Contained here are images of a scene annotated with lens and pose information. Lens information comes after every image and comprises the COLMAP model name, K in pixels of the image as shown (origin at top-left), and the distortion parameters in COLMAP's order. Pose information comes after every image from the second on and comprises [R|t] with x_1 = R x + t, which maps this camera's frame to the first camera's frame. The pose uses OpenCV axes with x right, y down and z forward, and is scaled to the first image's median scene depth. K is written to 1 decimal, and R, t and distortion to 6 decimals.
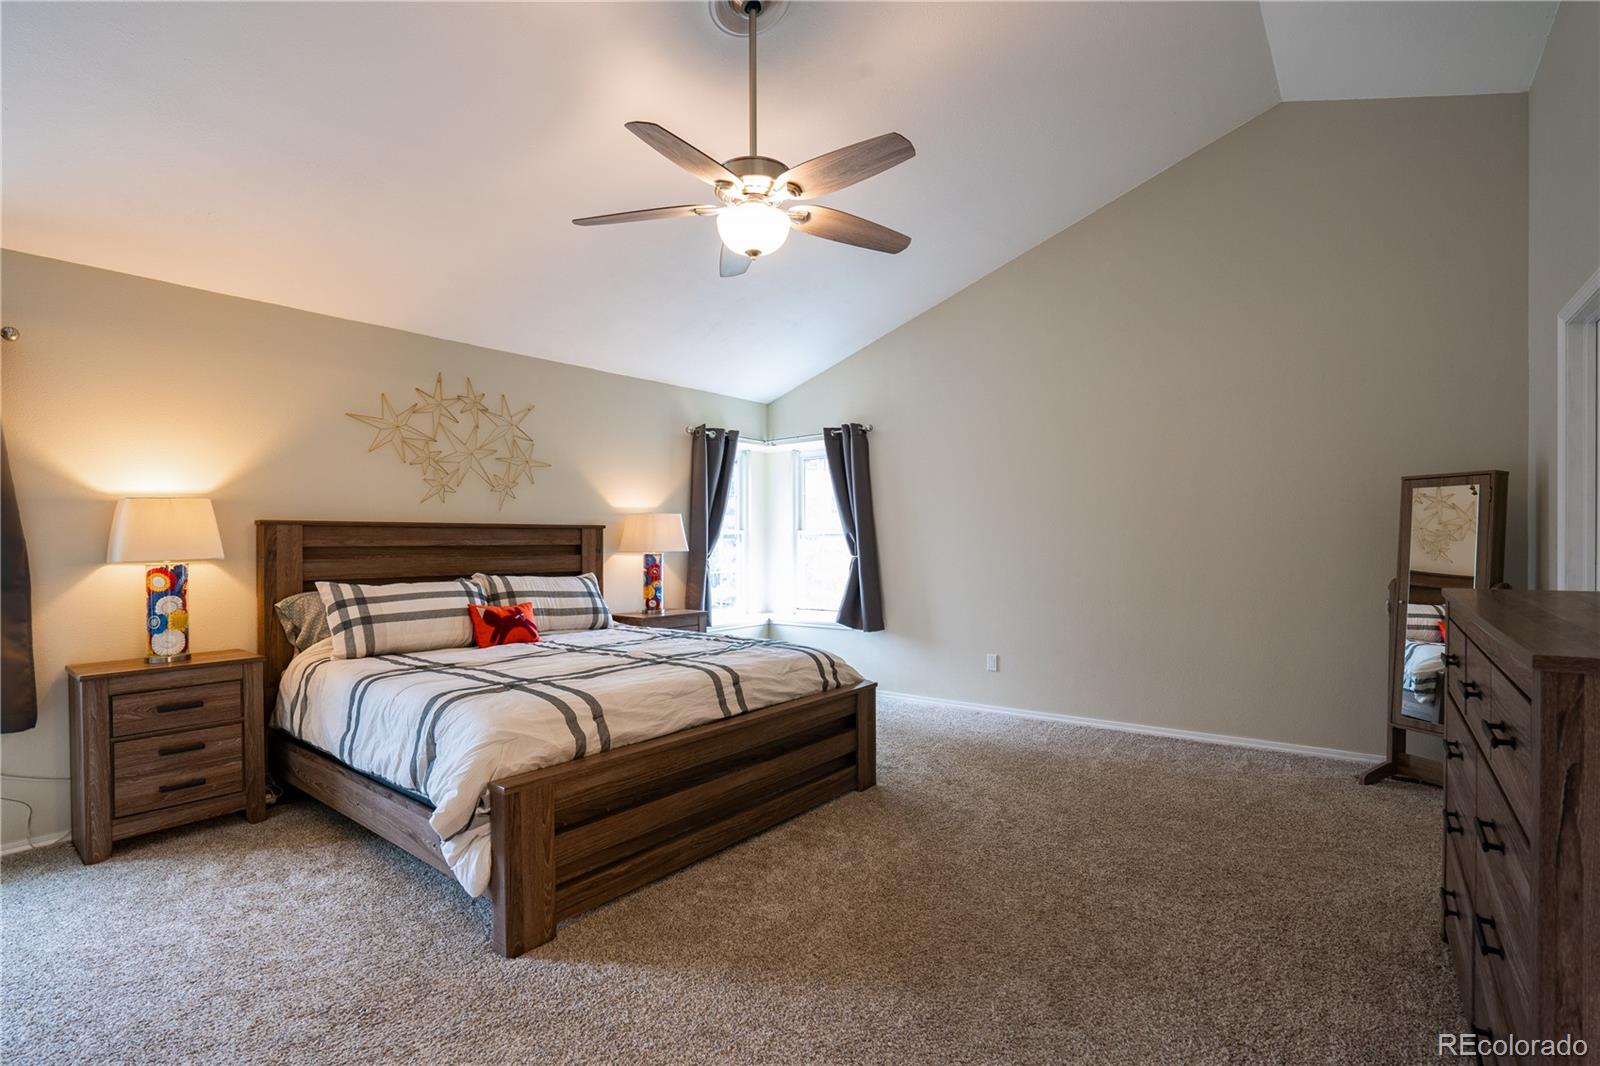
lens RADIAL K [[766.4, 0, 803.1], [0, 766.4, 550.8], [0, 0, 1]] dist [-0.003022, -0.000222]
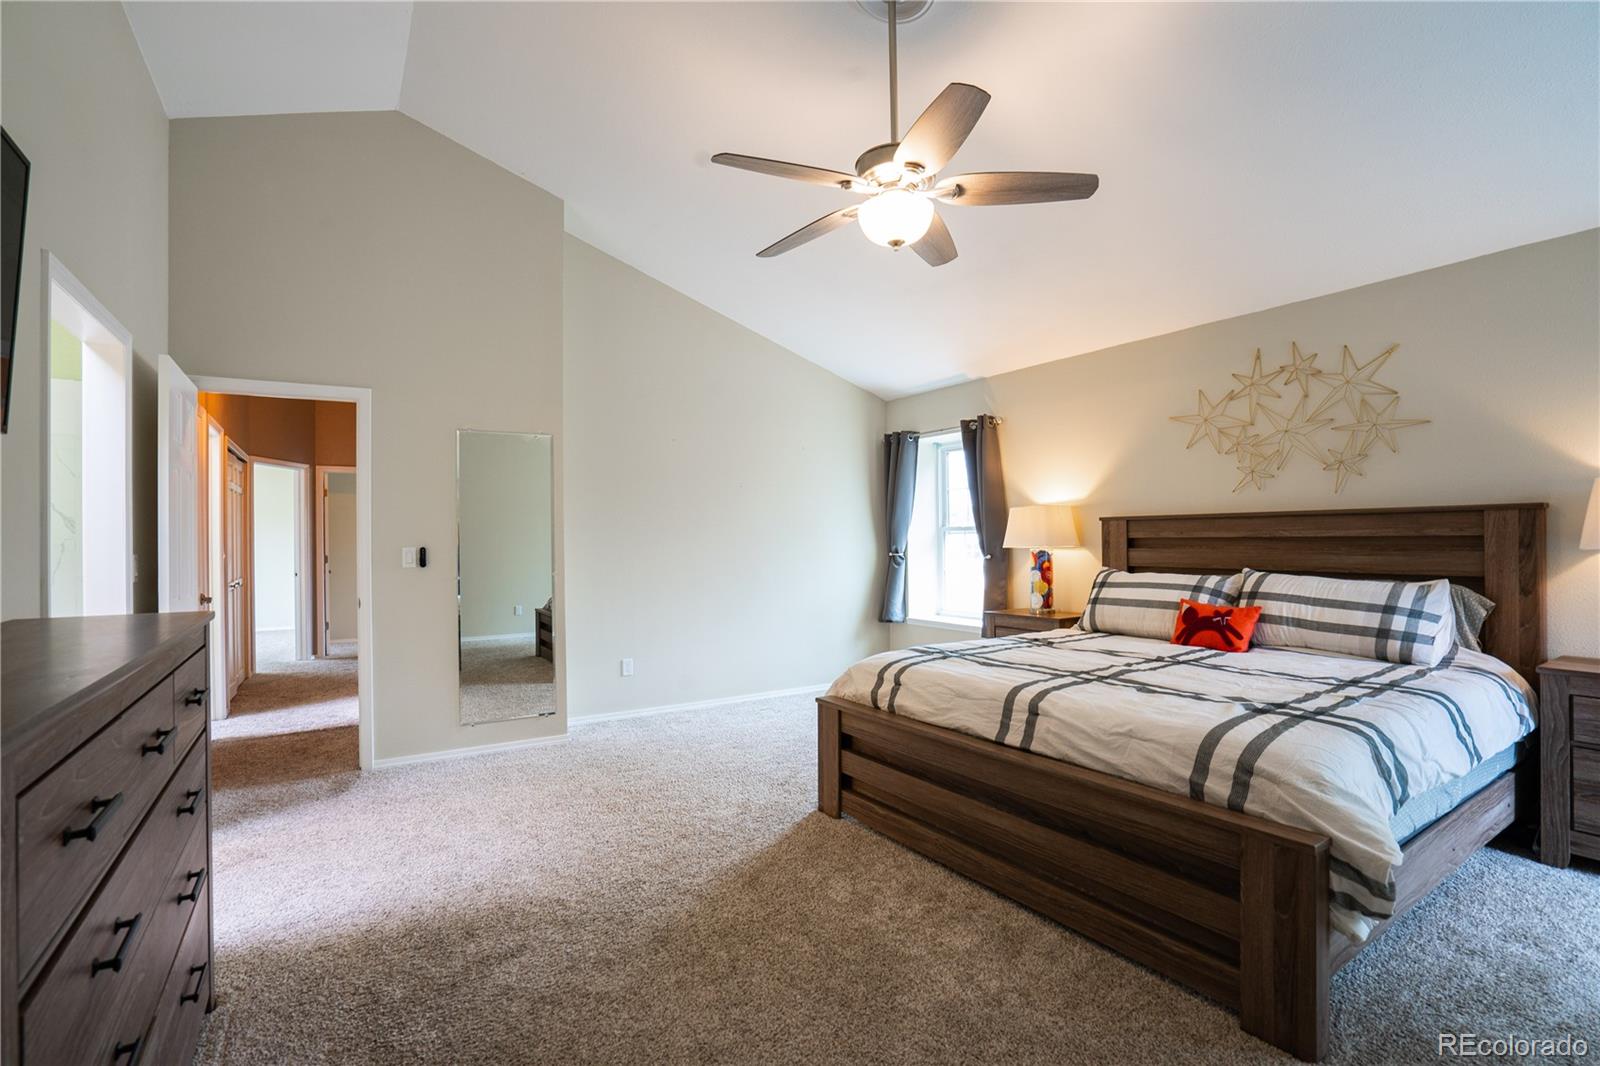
lens RADIAL K [[769.1, 0, 796.1], [0, 769.1, 524.2], [0, 0, 1]] dist [-0.004100, -0.000317]
pose [[-0.337865, -0.005000, -0.941181, 0.667748], [0.004247, 0.999968, -0.006837, -0.020578], [0.941185, -0.006307, -0.337833, 0.903360]]
